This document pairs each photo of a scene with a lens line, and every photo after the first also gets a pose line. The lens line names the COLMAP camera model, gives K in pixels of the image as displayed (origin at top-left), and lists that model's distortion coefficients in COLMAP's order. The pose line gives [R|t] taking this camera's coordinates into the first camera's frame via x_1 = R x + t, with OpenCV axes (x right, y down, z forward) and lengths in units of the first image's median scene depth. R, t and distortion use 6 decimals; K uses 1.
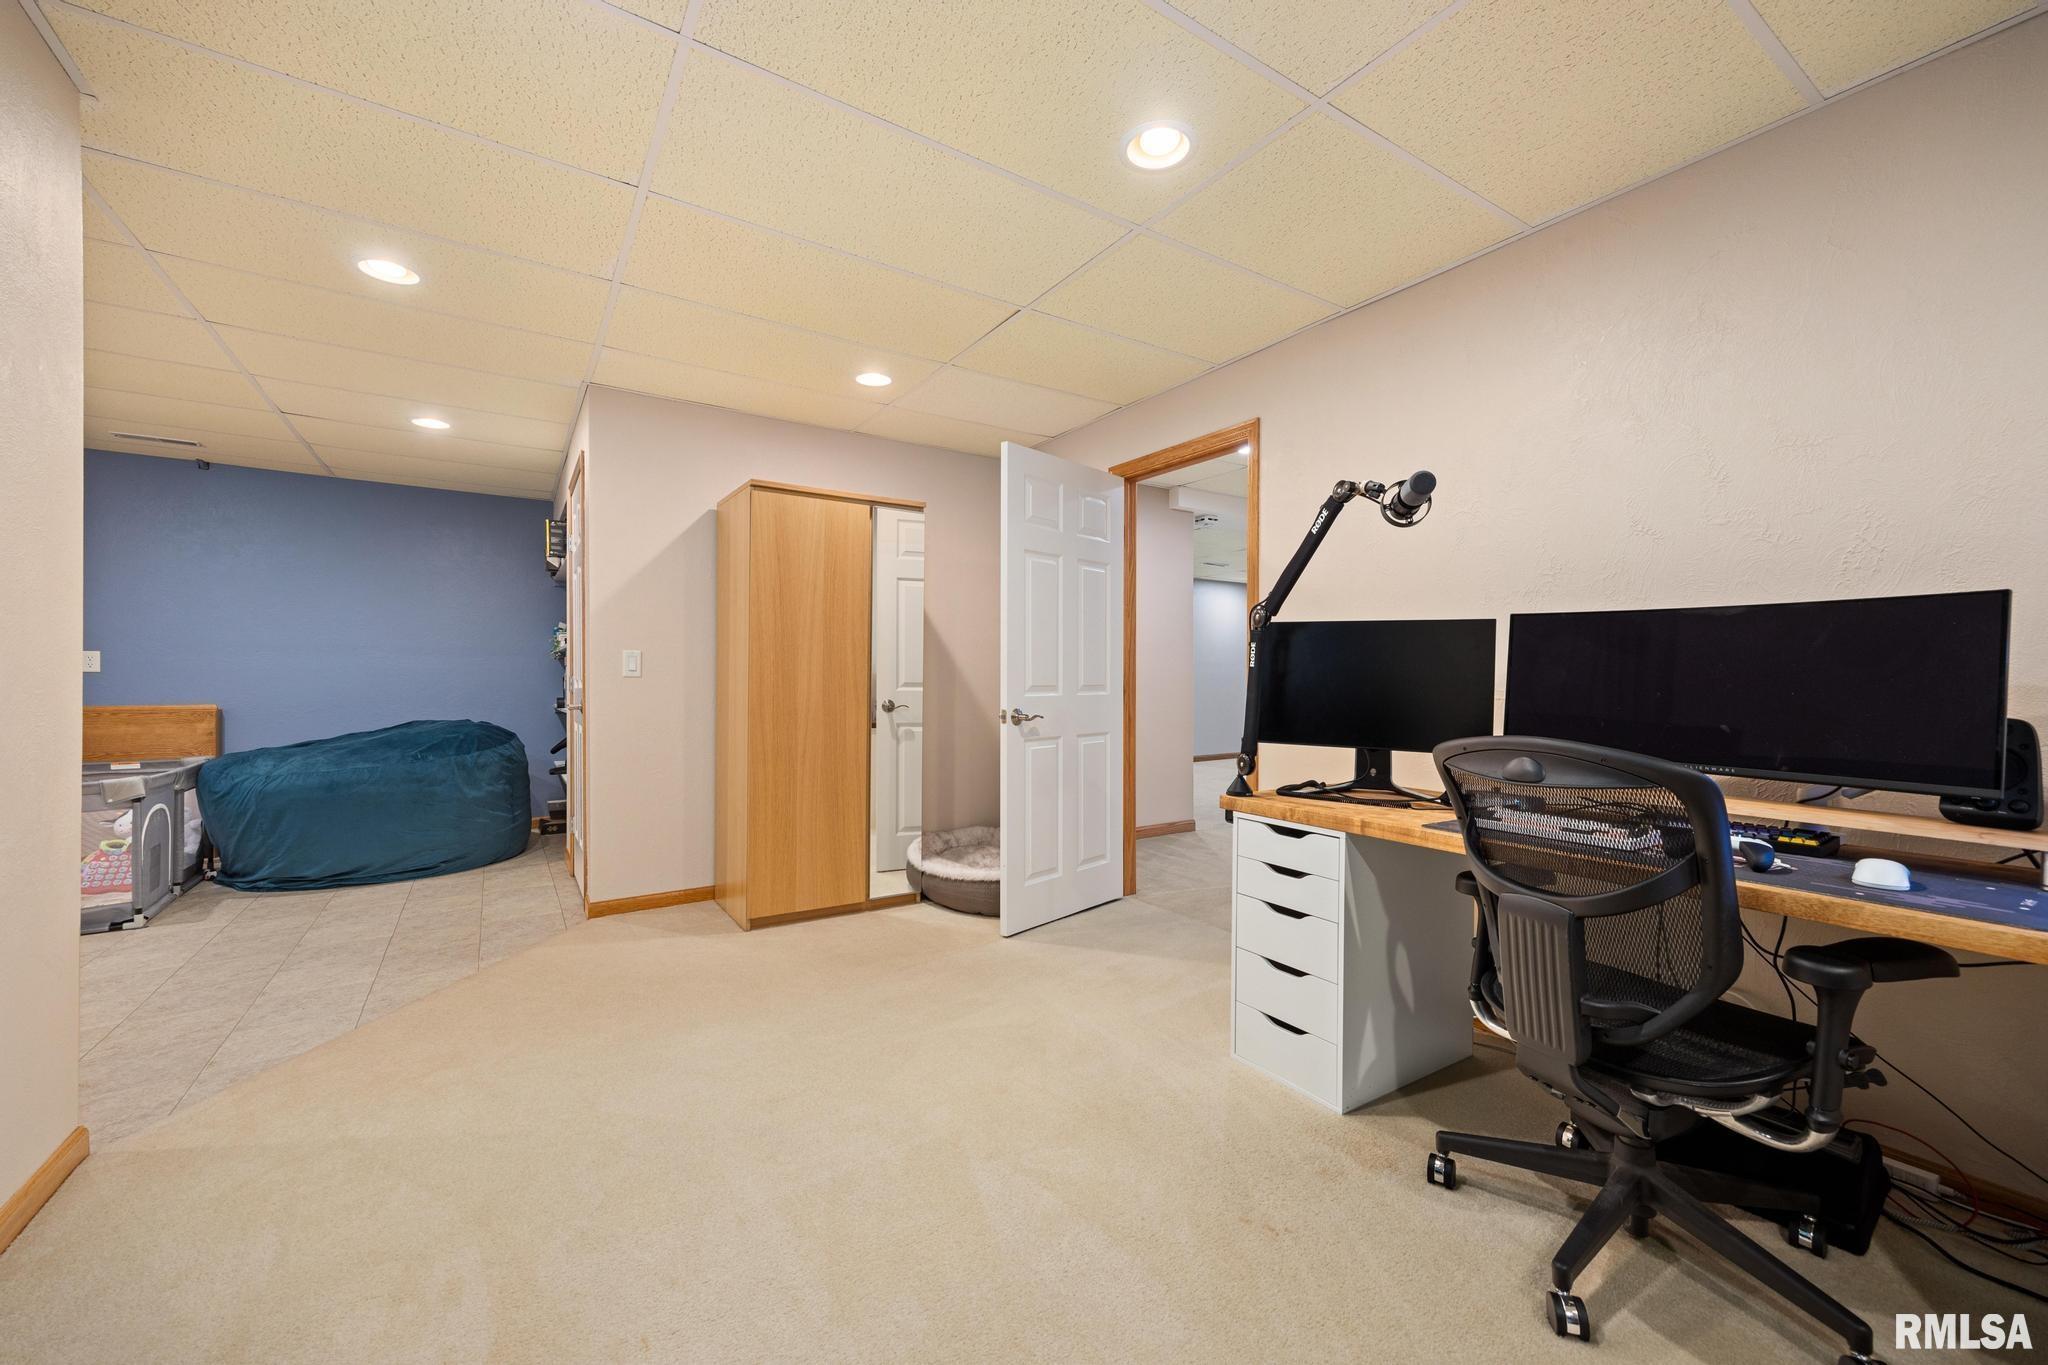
lens RADIAL K [[819.4, 0, 1043.3], [0, 819.4, 685.4], [0, 0, 1]] dist [0.001036, 0.000827]
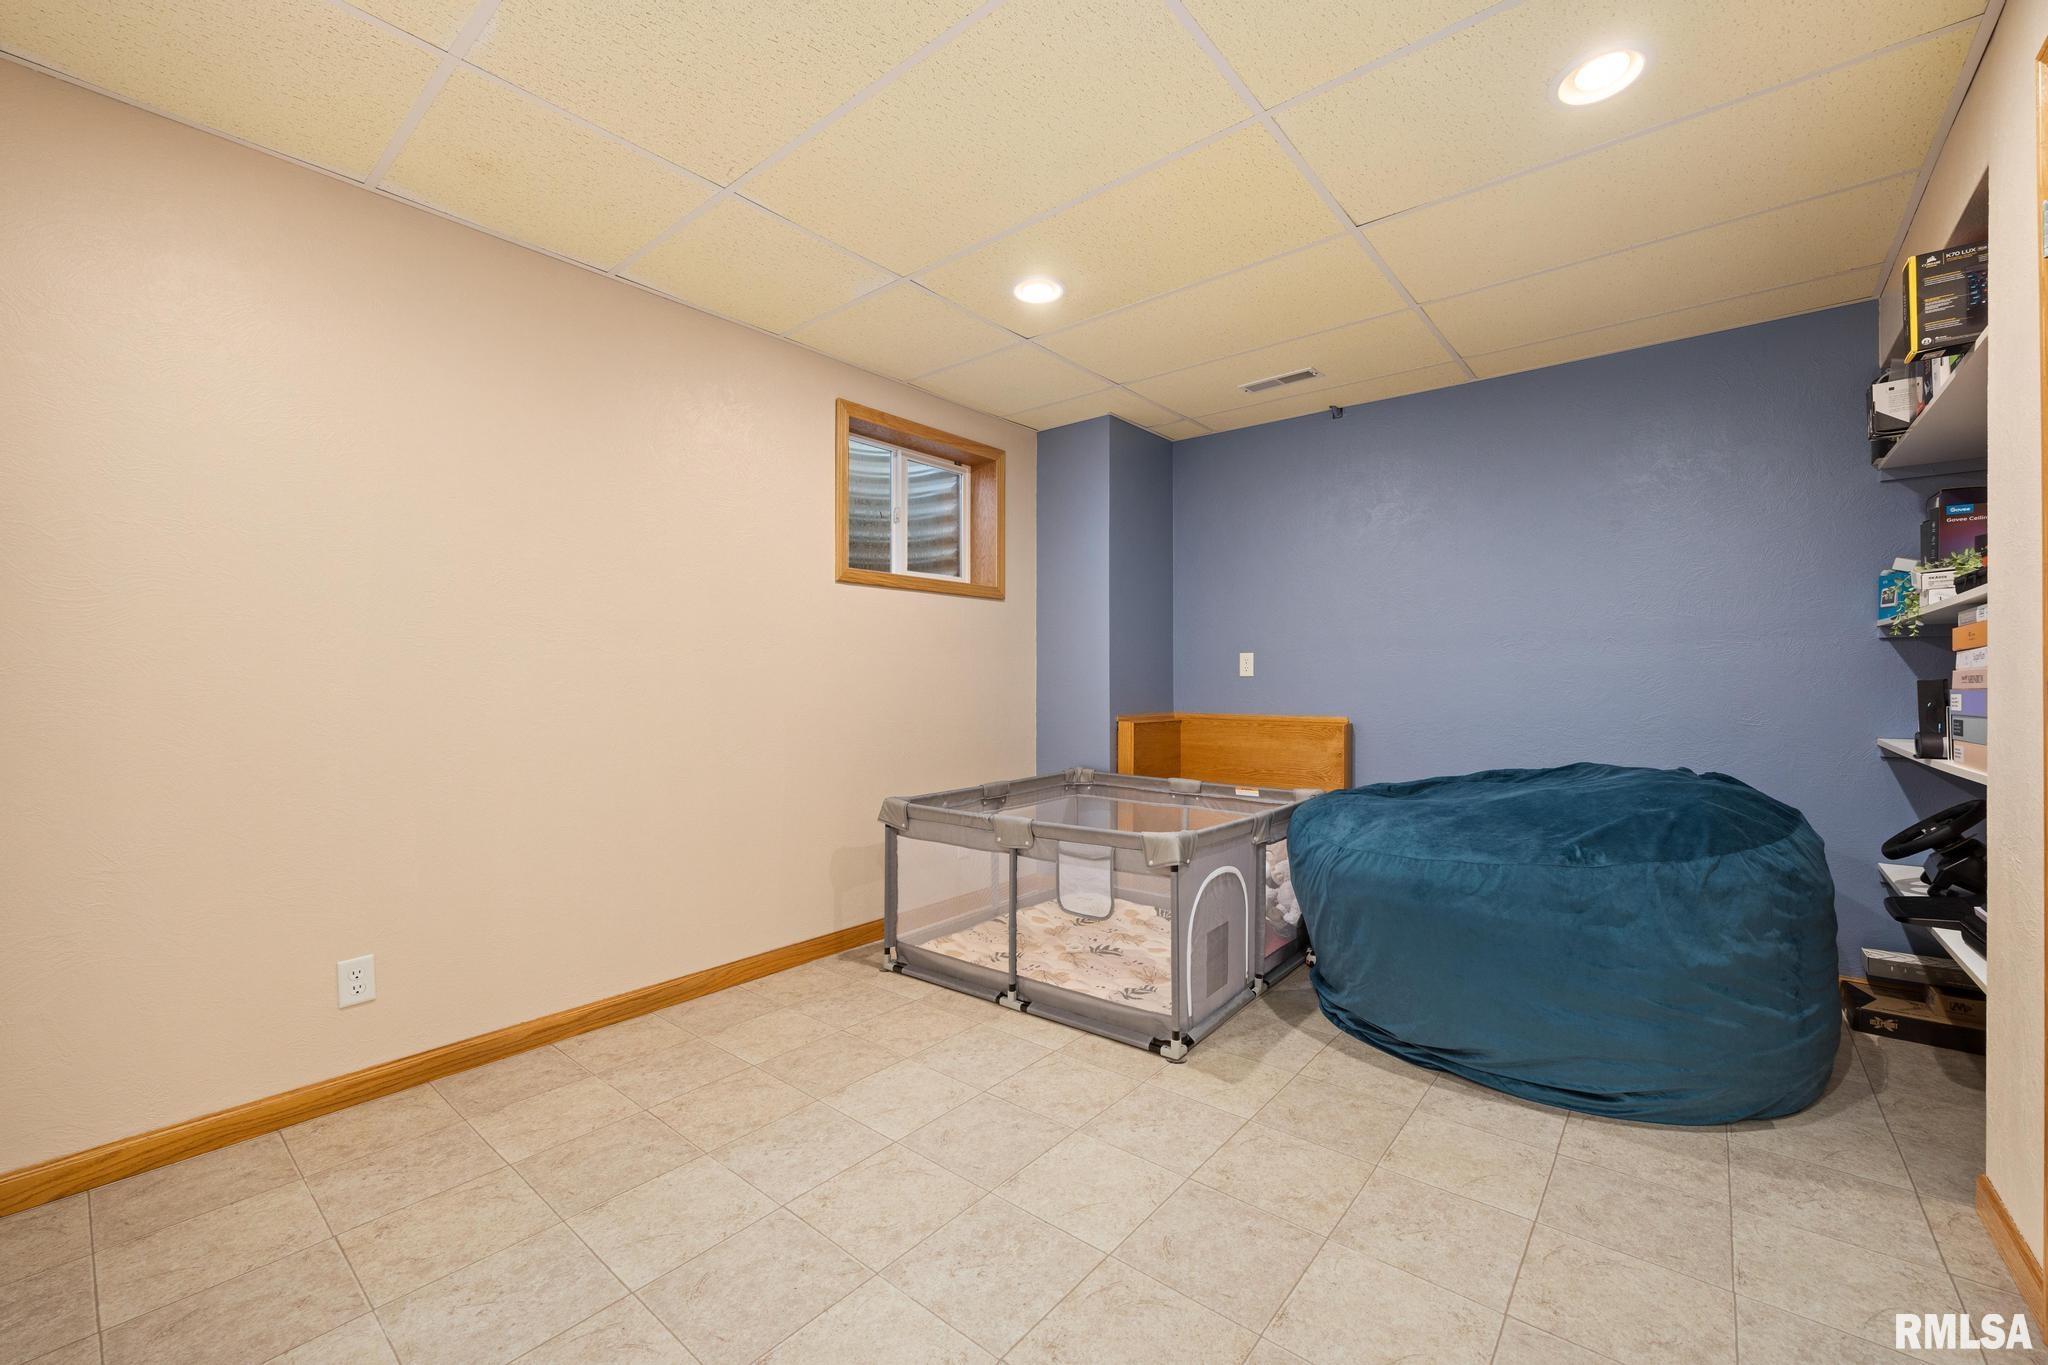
lens RADIAL K [[819.4, 0, 1043.5], [0, 819.4, 681.7], [0, 0, 1]] dist [0.001036, 0.000827]
pose [[0.294286, -0.000623, -0.955717, -0.399072], [-0.004429, 0.999988, -0.002016, -0.008132], [0.955707, 0.004826, 0.294280, 0.563504]]
